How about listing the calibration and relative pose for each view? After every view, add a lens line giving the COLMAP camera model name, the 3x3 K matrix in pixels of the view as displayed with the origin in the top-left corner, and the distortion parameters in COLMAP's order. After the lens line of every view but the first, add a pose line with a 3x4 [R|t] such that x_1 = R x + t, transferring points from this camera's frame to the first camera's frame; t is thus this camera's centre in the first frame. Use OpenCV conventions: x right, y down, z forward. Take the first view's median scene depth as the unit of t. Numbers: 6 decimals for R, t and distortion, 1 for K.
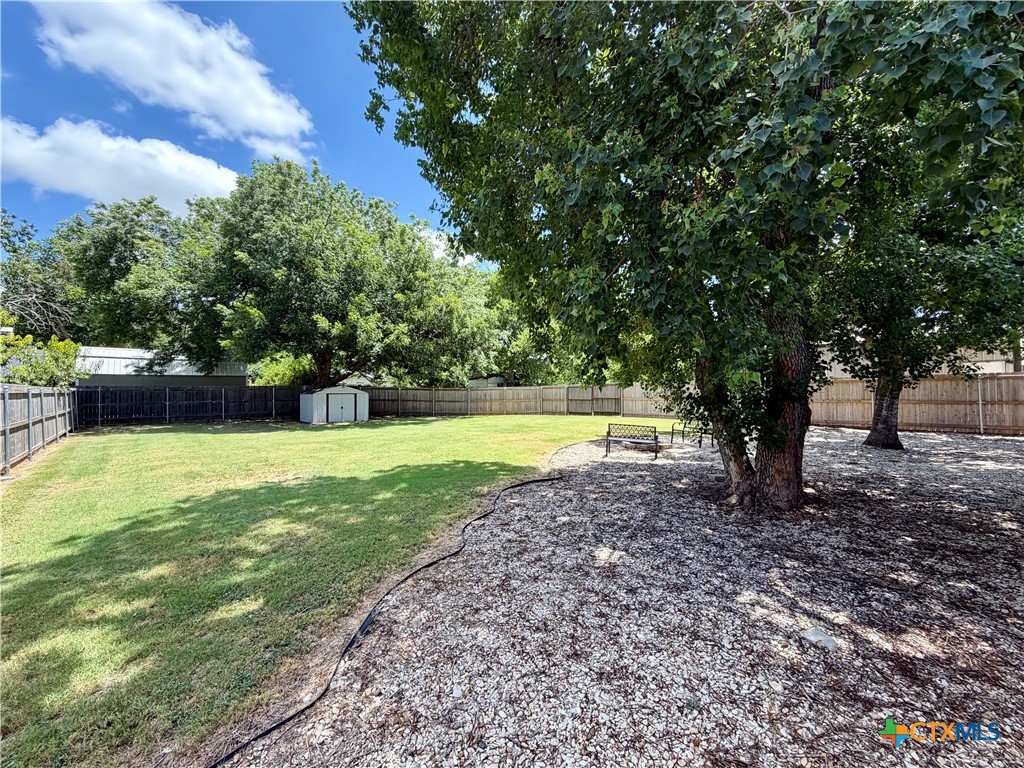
lens RADIAL K [[407.3, 0, 512.4], [0, 407.3, 384.4], [0, 0, 1]] dist [-0.001149, 0.000071]
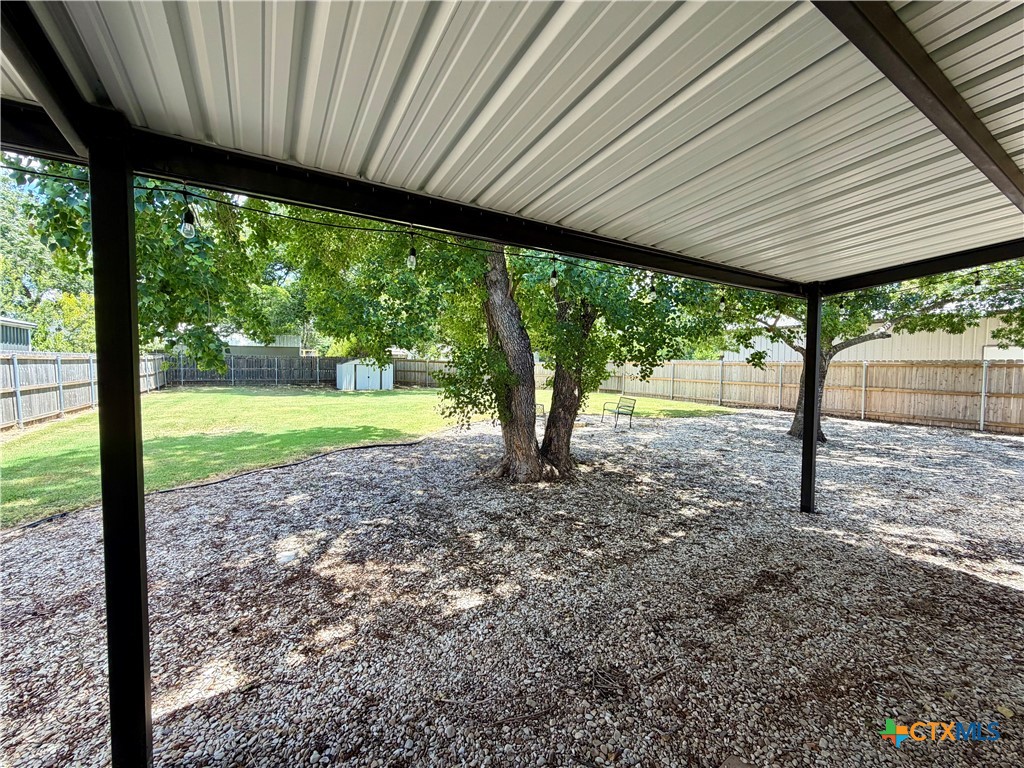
lens RADIAL K [[407.3, 0, 510.7], [0, 407.3, 383.4], [0, 0, 1]] dist [-0.001149, 0.000071]
pose [[0.979625, 0.033866, -0.197960, 0.348761], [-0.021546, 0.997713, 0.064062, -0.011290], [0.199677, -0.058492, 0.978114, -0.029056]]
